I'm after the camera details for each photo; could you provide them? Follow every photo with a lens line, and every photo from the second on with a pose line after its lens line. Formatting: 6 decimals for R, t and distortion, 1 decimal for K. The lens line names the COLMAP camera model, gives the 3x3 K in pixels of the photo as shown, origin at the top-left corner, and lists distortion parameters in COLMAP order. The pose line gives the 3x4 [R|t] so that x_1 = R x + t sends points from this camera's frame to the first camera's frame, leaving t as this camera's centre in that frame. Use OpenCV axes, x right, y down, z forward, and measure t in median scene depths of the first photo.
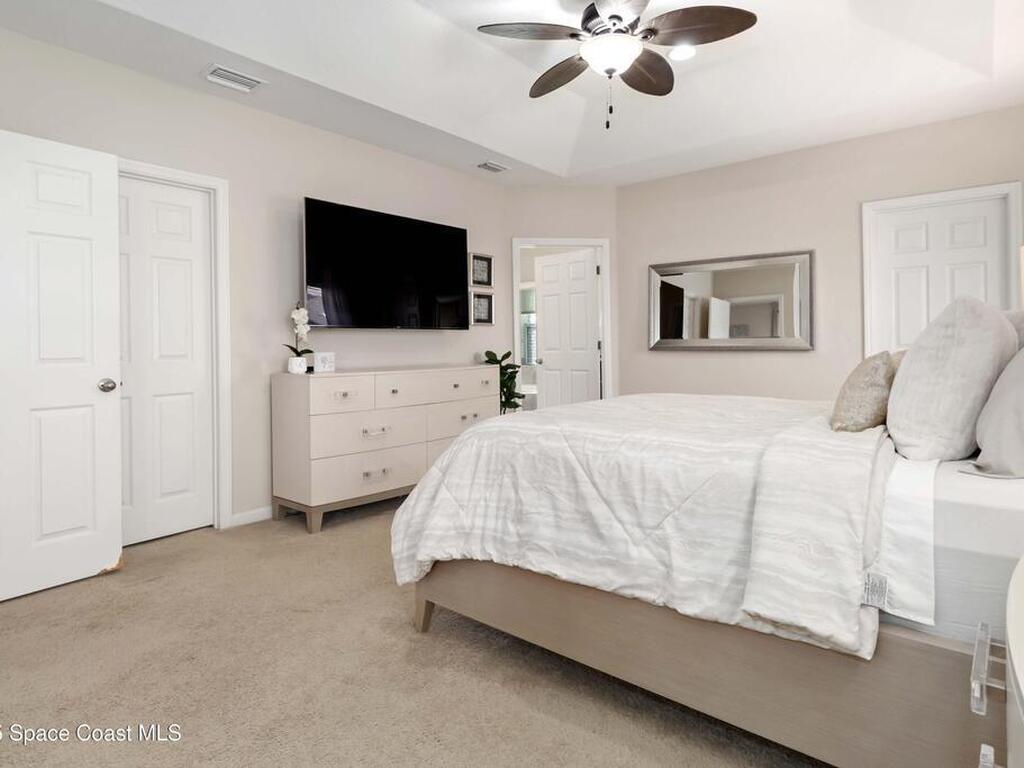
lens RADIAL K [[590.3, 0, 513.7], [0, 590.3, 342.5], [0, 0, 1]] dist [0.000614, -0.000075]
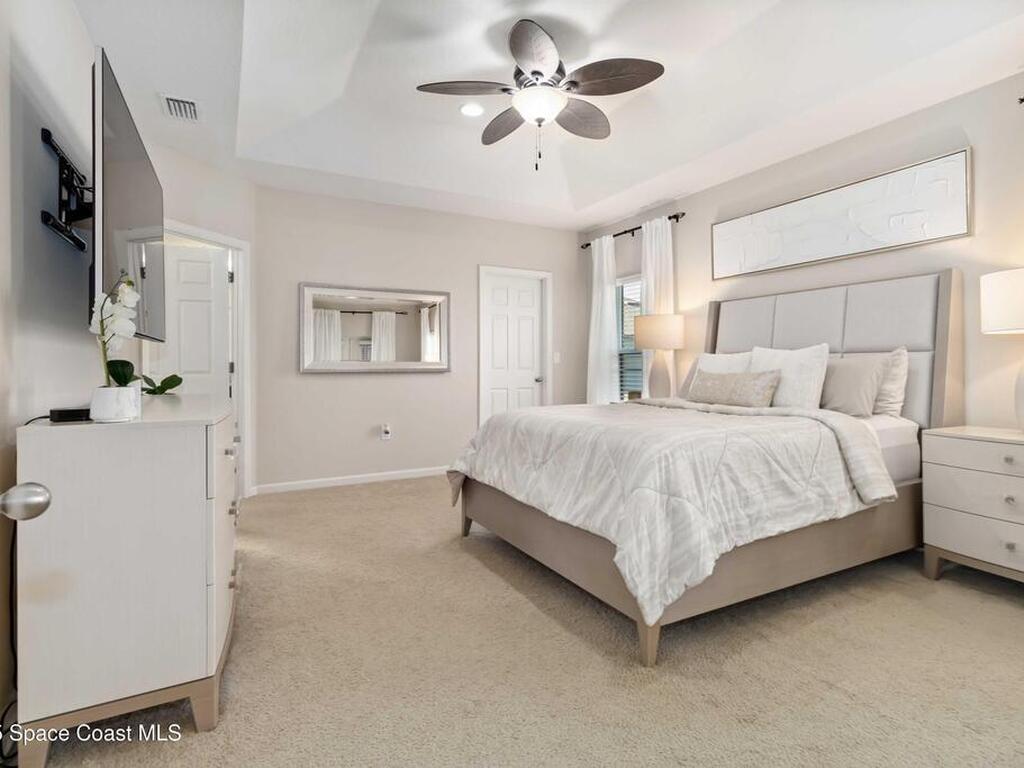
lens RADIAL K [[538.5, 0, 511.5], [0, 538.5, 366.0], [0, 0, 1]] dist [0.000918, 0.000244]
pose [[0.361795, 0.007520, 0.932227, -1.180602], [-0.004638, 0.999970, -0.006266, 0.016329], [-0.932246, -0.002057, 0.361819, 1.005318]]
